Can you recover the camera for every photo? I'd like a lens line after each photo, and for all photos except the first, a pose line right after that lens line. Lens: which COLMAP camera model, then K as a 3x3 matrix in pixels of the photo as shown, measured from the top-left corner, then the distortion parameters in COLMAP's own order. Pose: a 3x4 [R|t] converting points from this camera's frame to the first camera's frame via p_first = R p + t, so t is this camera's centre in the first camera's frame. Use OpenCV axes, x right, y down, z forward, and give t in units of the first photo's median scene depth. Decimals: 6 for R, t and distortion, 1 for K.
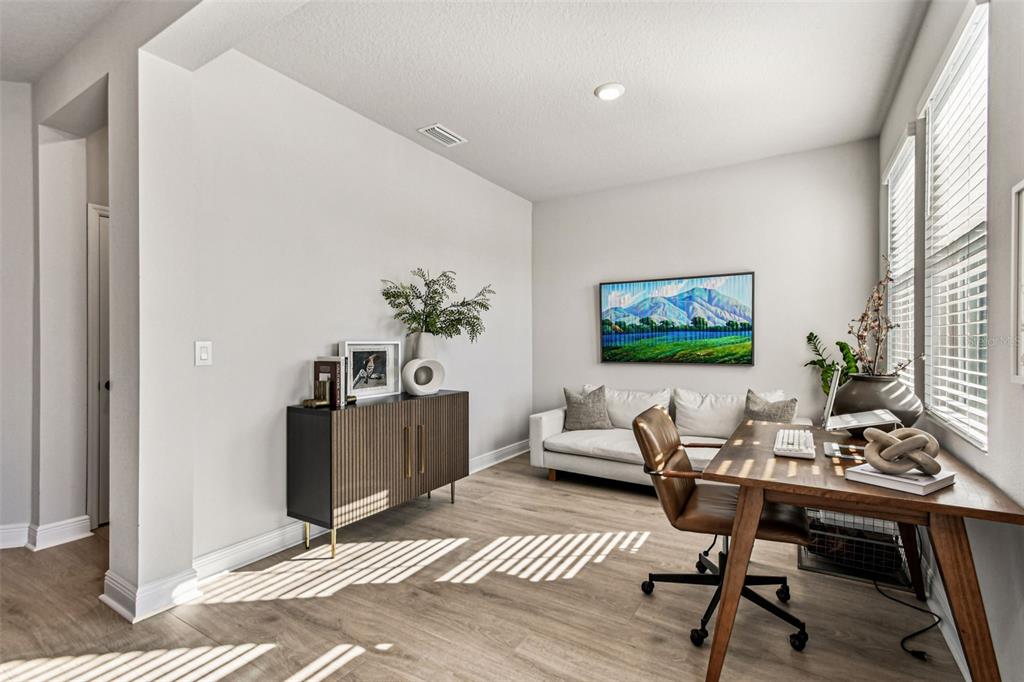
lens RADIAL K [[470.7, 0, 511.1], [0, 470.7, 338.7], [0, 0, 1]] dist [0.003887, 0.002043]
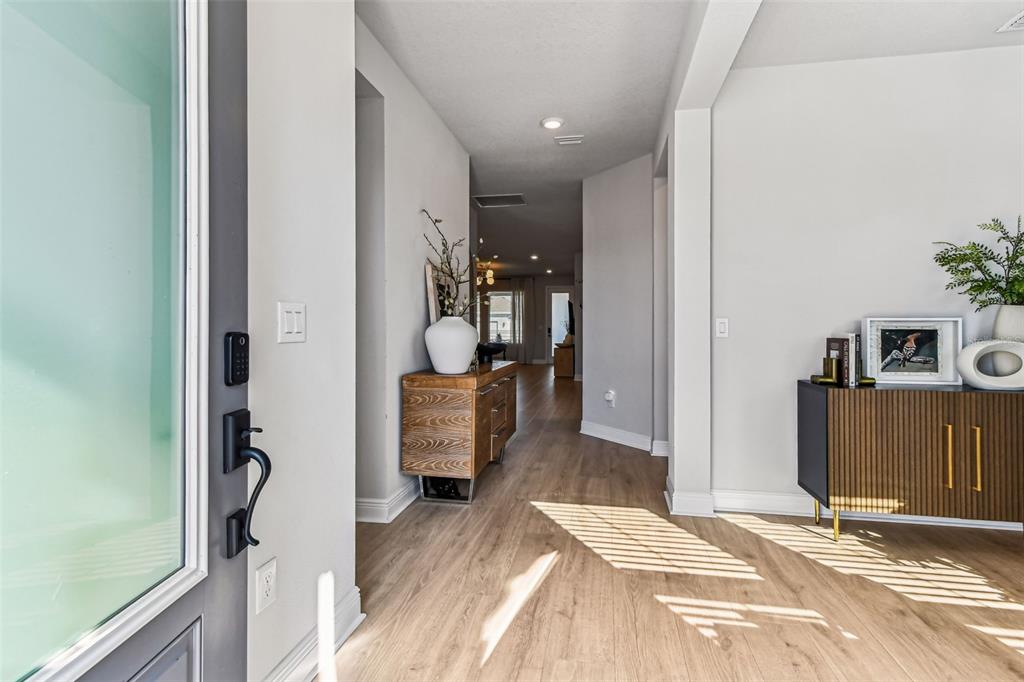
lens RADIAL K [[470.7, 0, 517.2], [0, 470.7, 324.0], [0, 0, 1]] dist [0.003887, 0.002043]
pose [[0.362329, 0.001134, -0.932050, 0.262988], [0.002202, 0.999995, 0.002073, 0.015121], [0.932048, -0.002804, 0.362324, 0.036982]]
